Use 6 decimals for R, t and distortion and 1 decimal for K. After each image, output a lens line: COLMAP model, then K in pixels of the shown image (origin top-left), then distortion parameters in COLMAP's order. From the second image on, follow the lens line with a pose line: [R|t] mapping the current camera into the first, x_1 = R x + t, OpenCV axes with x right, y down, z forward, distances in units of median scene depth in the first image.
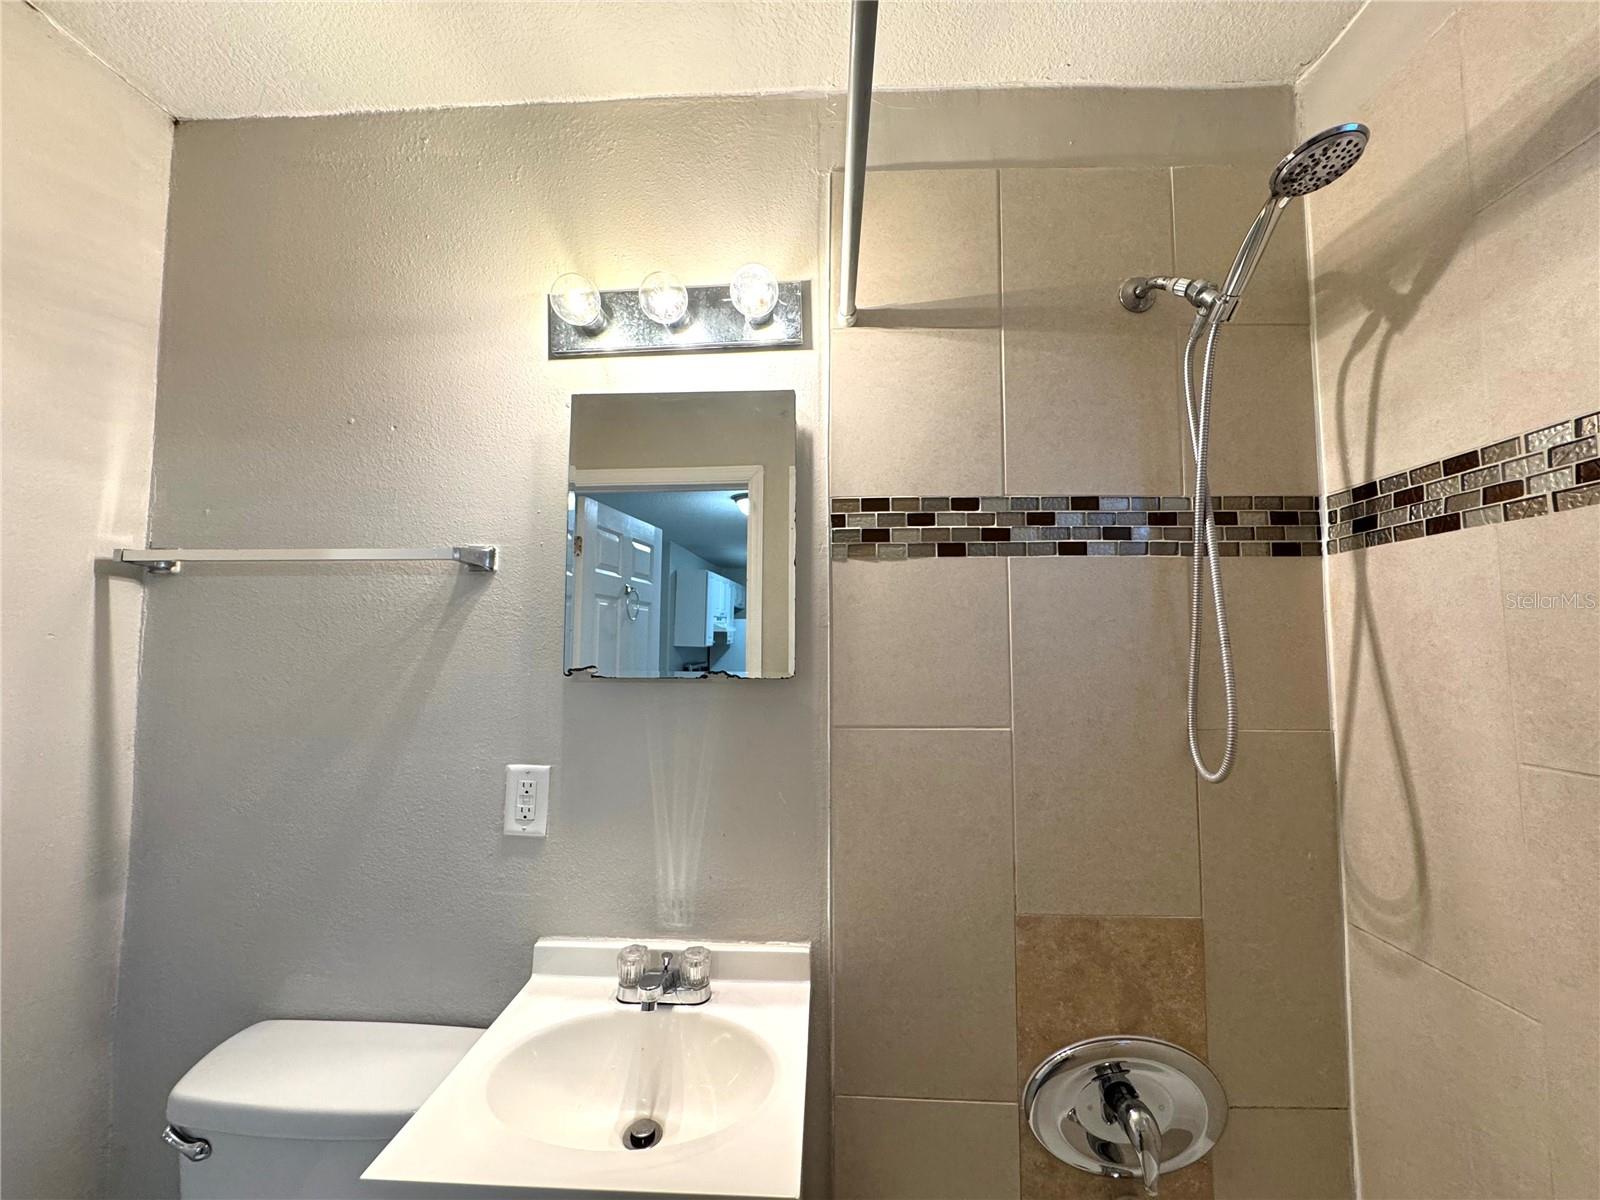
lens RADIAL K [[638.5, 0, 800.0], [0, 638.5, 600.0], [0, 0, 1]] dist [-0.001004, -0.000549]
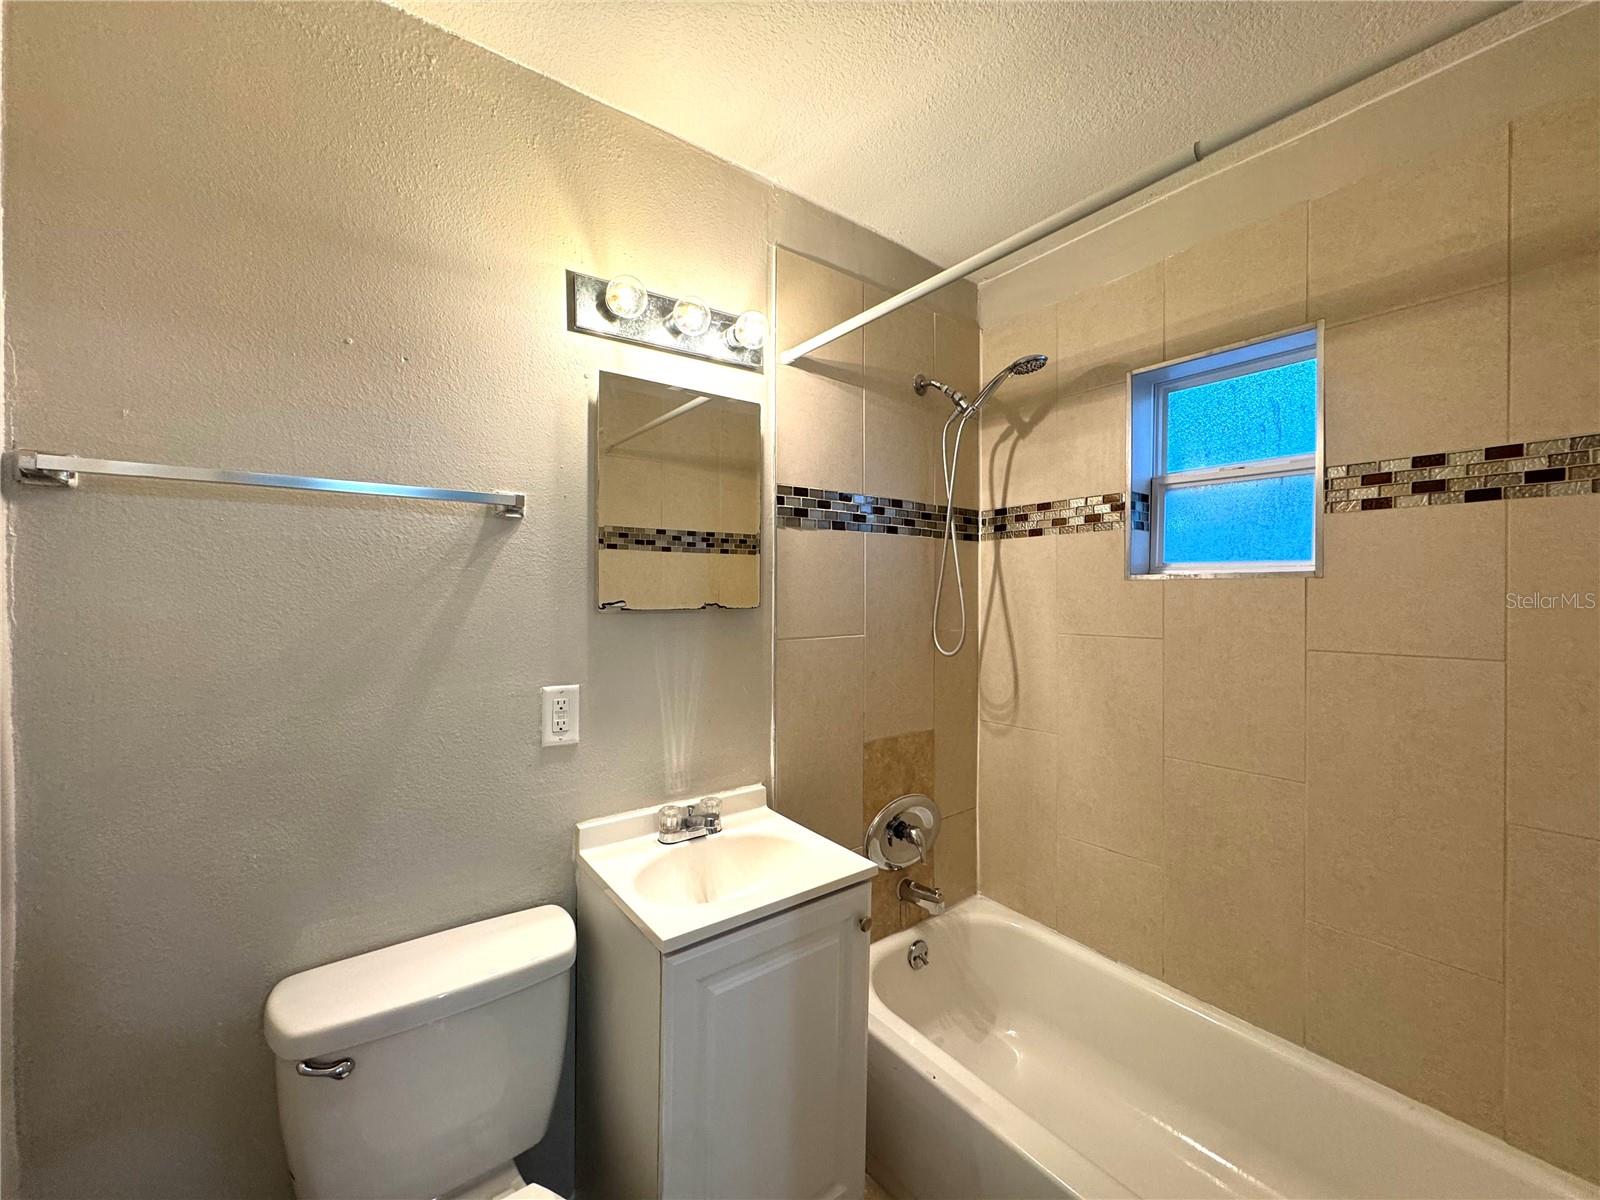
lens RADIAL K [[638.5, 0, 800.0], [0, 638.5, 600.0], [0, 0, 1]] dist [-0.001004, -0.000549]
pose [[0.767322, -0.009310, 0.641195, -0.866779], [-0.043850, 0.996792, 0.066949, 0.003640], [-0.639762, -0.079488, 0.764452, -0.169835]]
